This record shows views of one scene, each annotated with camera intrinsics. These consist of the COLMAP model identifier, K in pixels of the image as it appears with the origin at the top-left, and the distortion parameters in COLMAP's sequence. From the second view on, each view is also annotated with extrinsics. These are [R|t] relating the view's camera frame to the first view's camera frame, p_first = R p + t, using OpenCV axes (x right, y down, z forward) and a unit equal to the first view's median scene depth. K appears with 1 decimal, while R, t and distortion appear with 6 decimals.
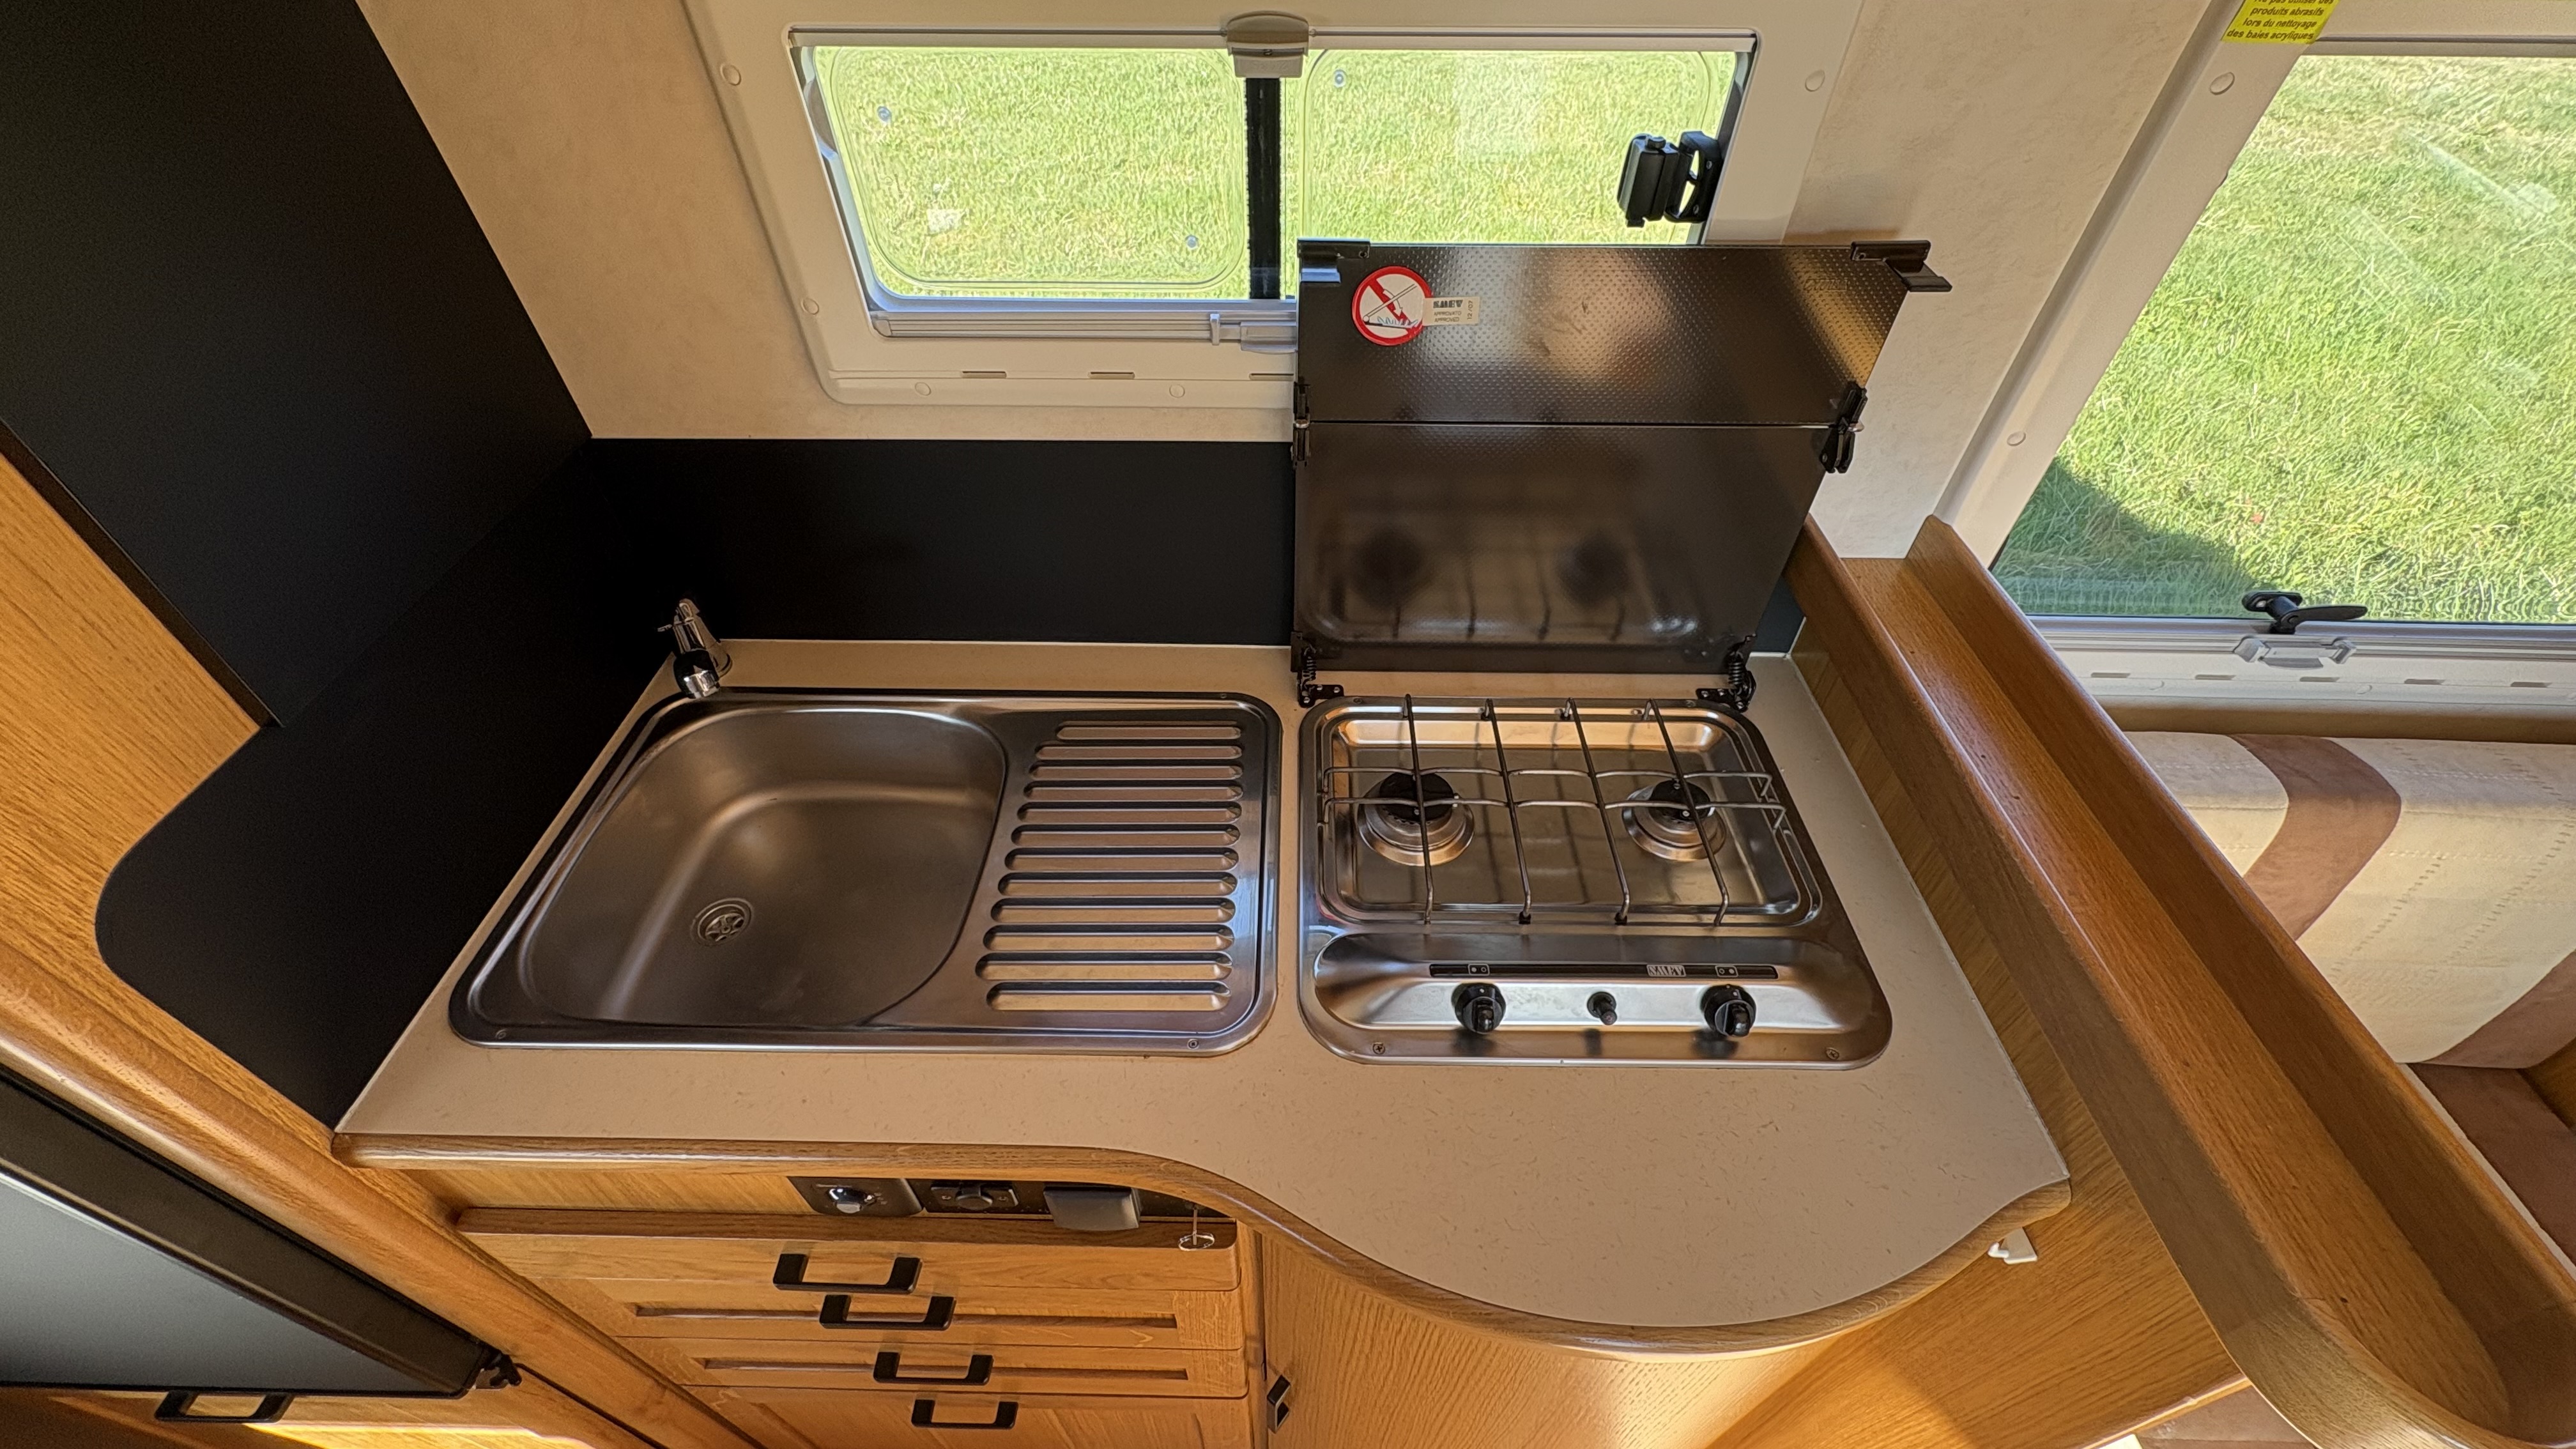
lens RADIAL K [[1029.8, 0, 1285.5], [0, 1029.8, 733.3], [0, 0, 1]] dist [0.002683, -0.000326]
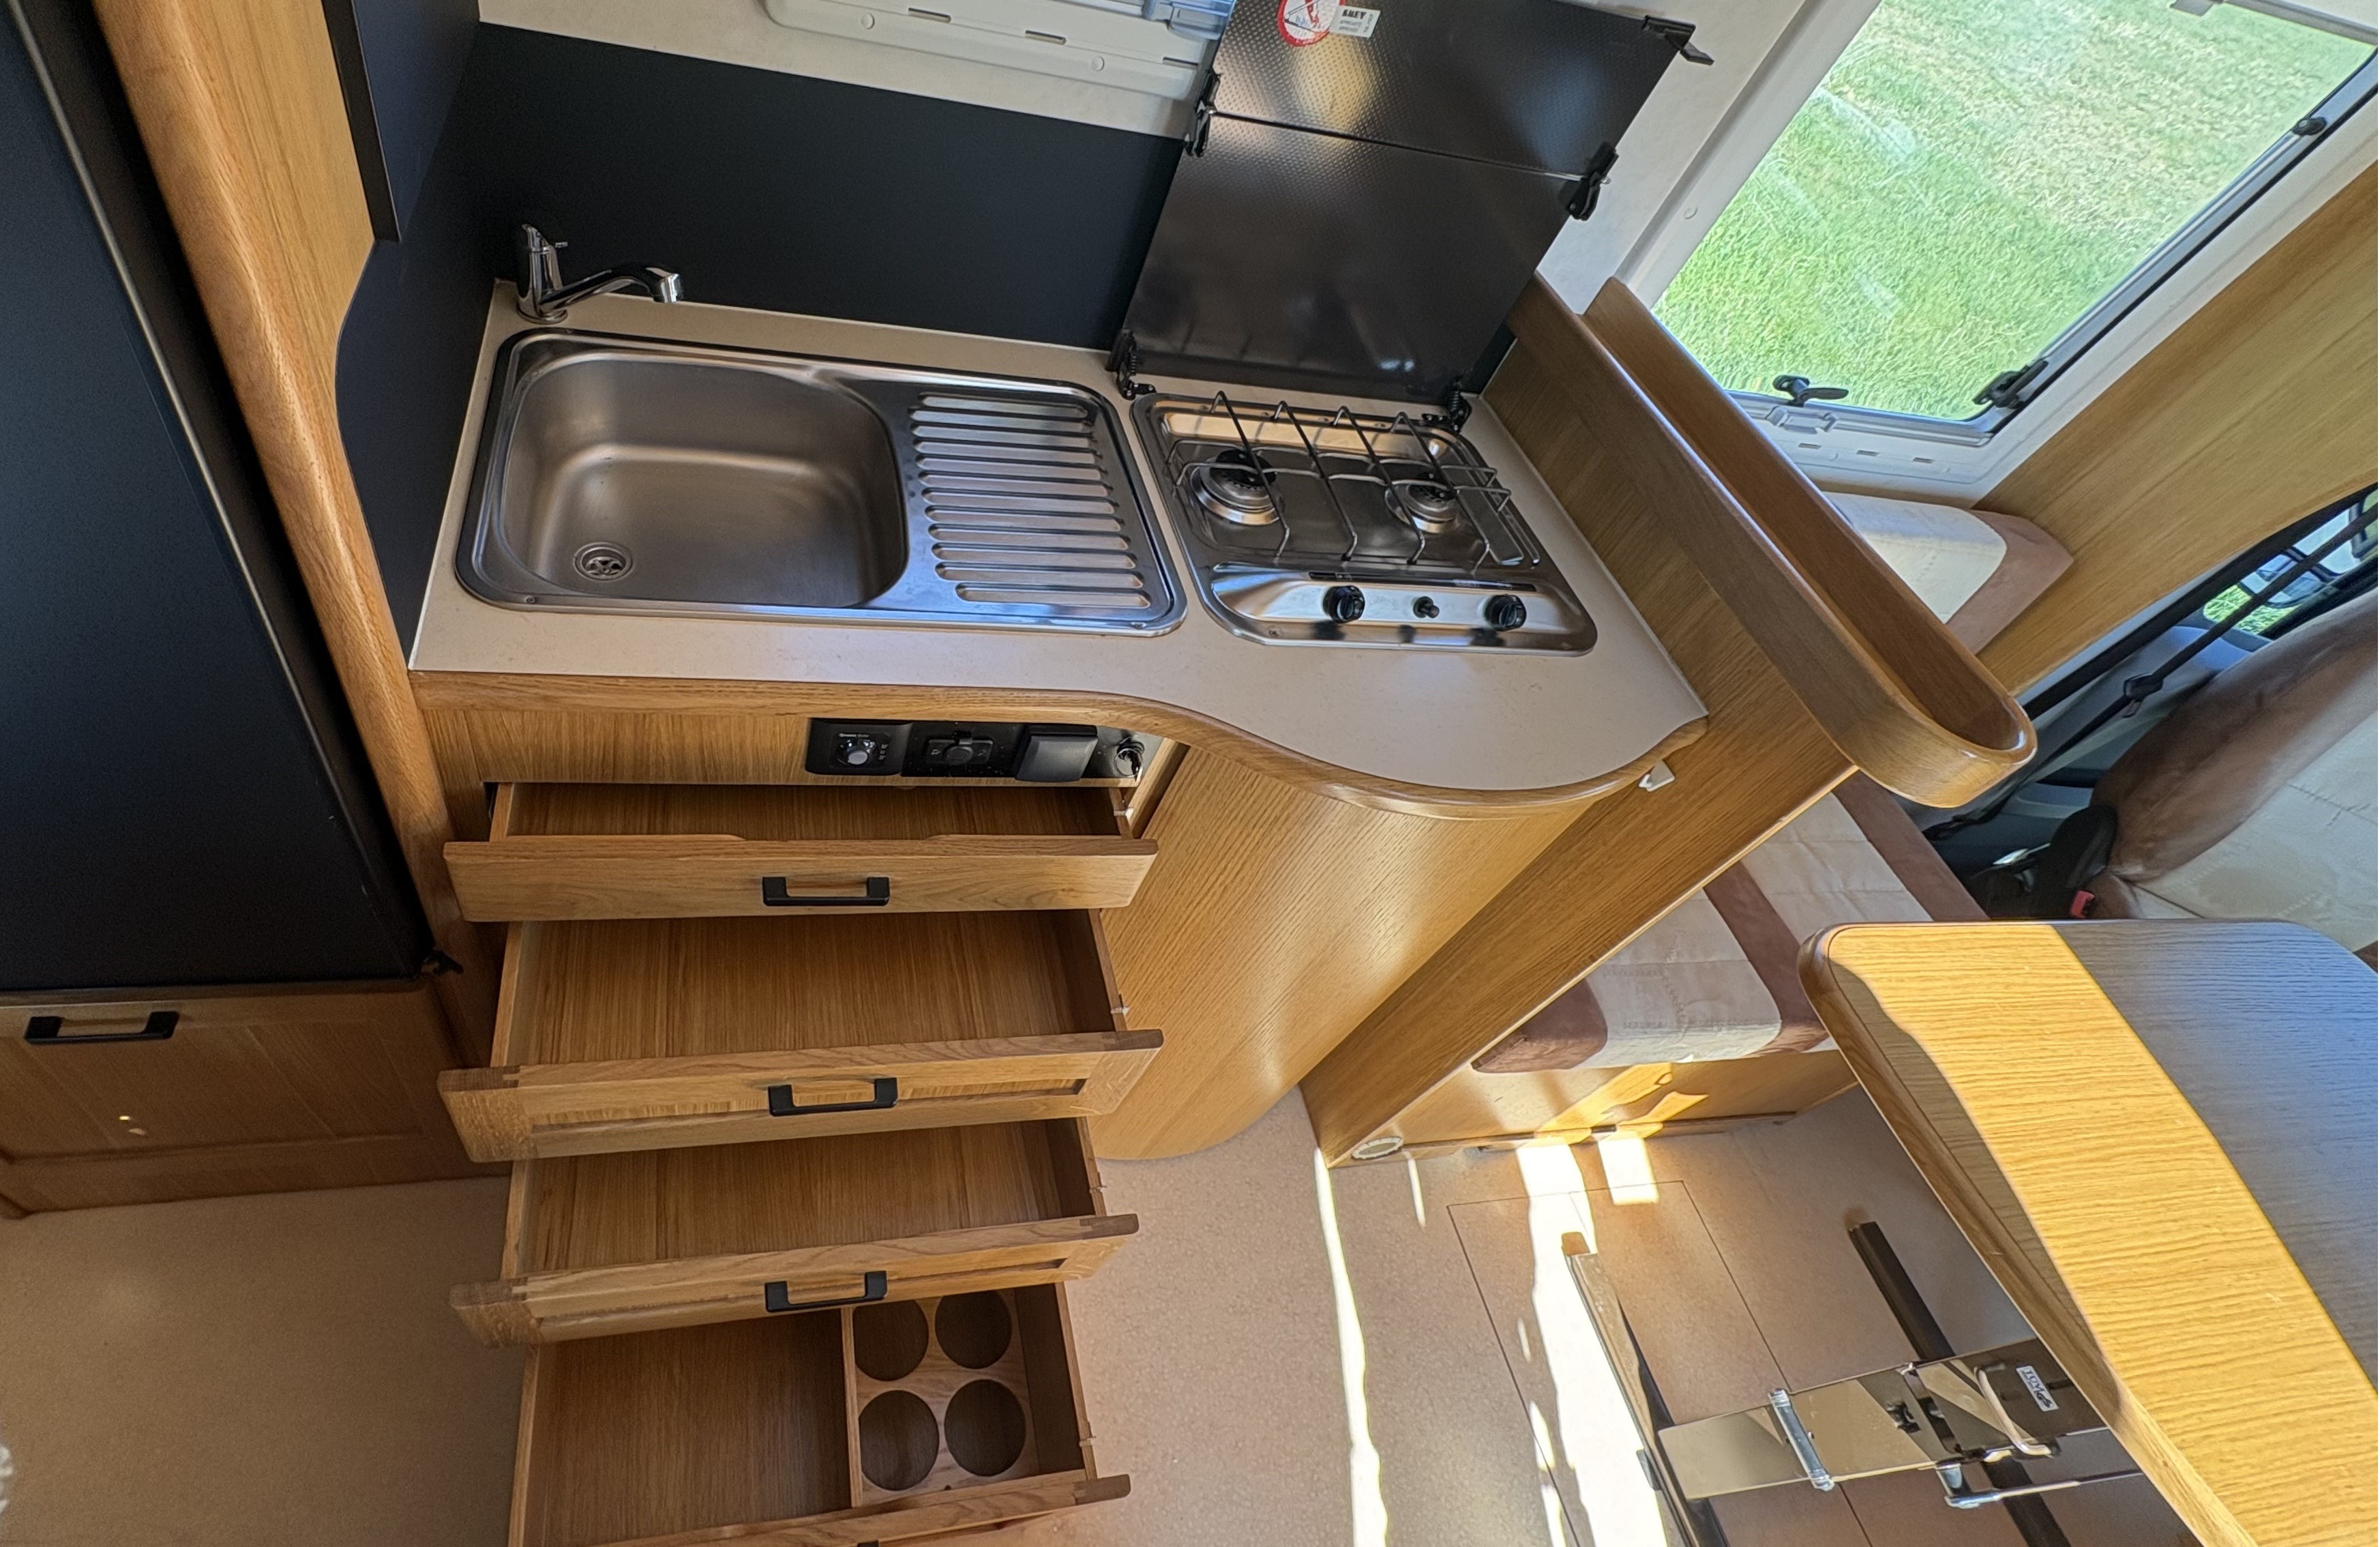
lens RADIAL K [[1086.9, 0, 1005.0], [0, 1086.9, 773.4], [0, 0, 1]] dist [0.011754, -0.000094]
pose [[0.963017, -0.003543, 0.269416, -0.451875], [-0.035243, 0.989666, 0.138991, 0.228060], [-0.267124, -0.143346, 0.952941, -0.175485]]
